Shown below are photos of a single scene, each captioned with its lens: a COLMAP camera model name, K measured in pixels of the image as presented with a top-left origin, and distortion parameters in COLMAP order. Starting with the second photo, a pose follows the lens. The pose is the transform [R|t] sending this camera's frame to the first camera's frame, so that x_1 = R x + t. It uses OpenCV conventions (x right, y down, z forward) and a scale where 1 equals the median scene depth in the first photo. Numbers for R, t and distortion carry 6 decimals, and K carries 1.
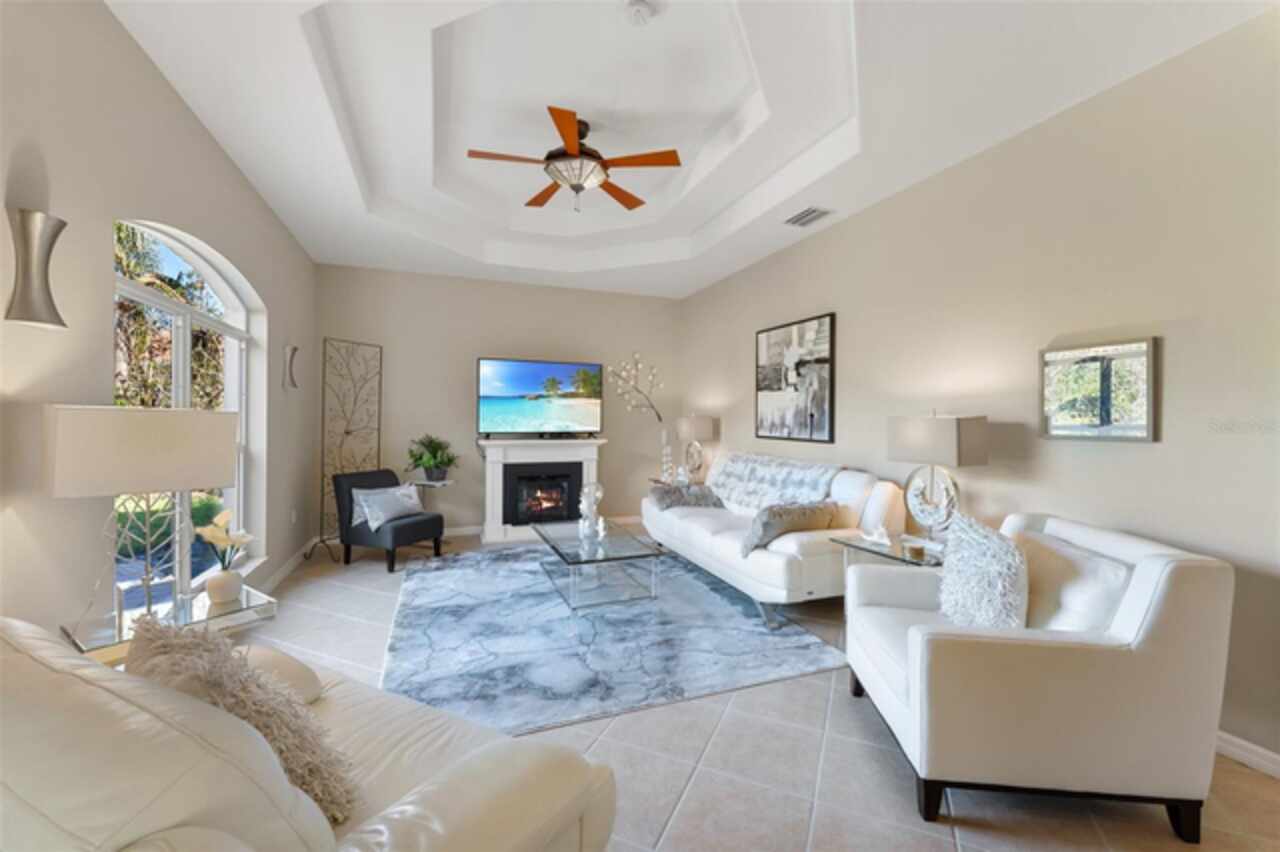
lens RADIAL K [[522.5, 0, 642.5], [0, 522.5, 417.7], [0, 0, 1]] dist [-0.000118, -0.002167]
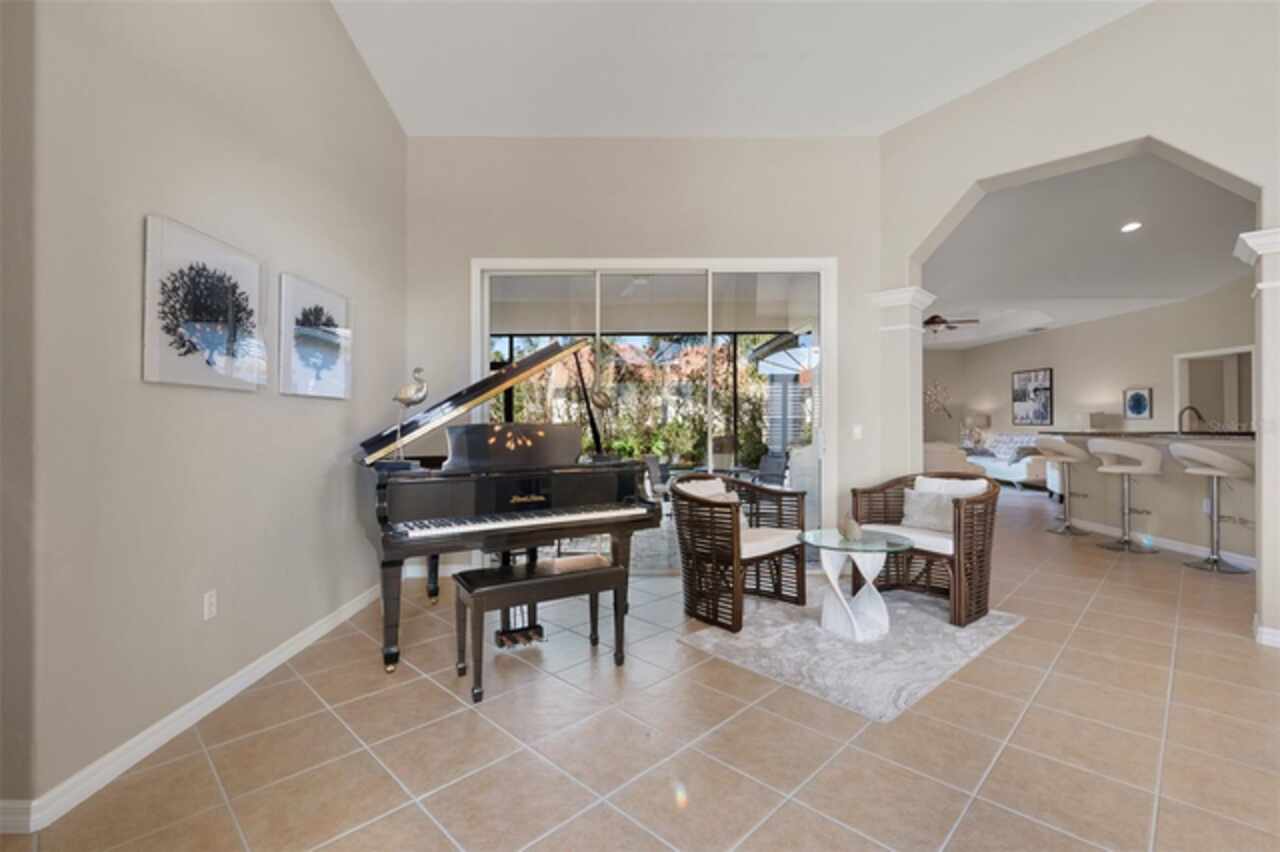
lens RADIAL K [[562.1, 0, 642.7], [0, 562.1, 421.9], [0, 0, 1]] dist [-0.000834, -0.000545]
pose [[0.934617, -0.014464, -0.355361, -0.441181], [0.015042, 0.999886, -0.001135, 0.011060], [0.355337, -0.004284, 0.934728, -1.950415]]
